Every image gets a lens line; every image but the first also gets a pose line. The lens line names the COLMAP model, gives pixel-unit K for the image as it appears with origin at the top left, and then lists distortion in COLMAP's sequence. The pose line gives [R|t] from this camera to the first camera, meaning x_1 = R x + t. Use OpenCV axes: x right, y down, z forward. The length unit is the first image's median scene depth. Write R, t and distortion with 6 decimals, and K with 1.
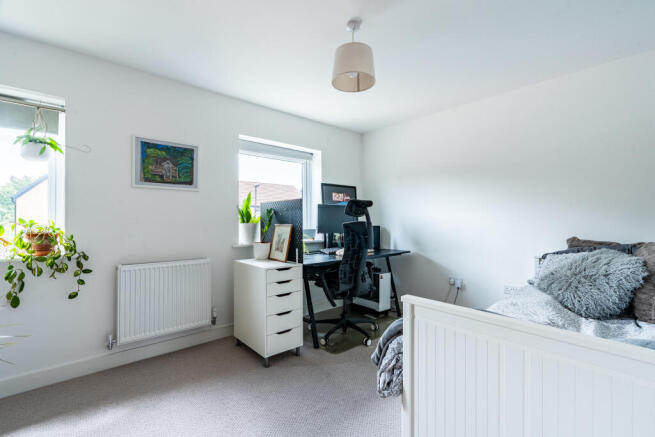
lens RADIAL K [[298.6, 0, 327.2], [0, 298.6, 219.8], [0, 0, 1]] dist [-0.016280, 0.003755]
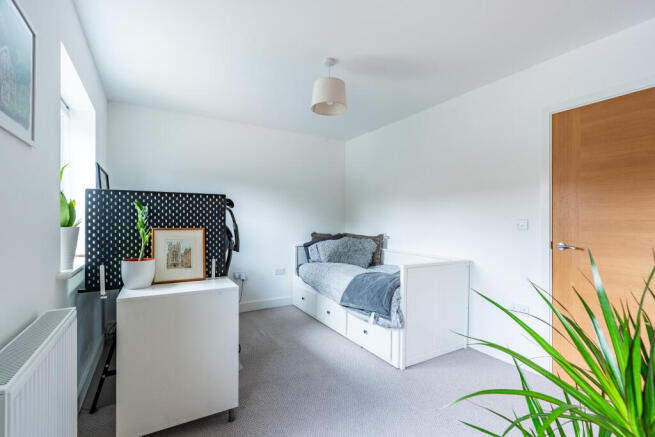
lens RADIAL K [[298.6, 0, 327.1], [0, 298.6, 220.4], [0, 0, 1]] dist [-0.016280, 0.003755]
pose [[0.166608, 0.004754, 0.986012, -0.881578], [-0.010483, 0.999940, -0.003050, -0.005762], [-0.985968, -0.009828, 0.166648, 0.636995]]
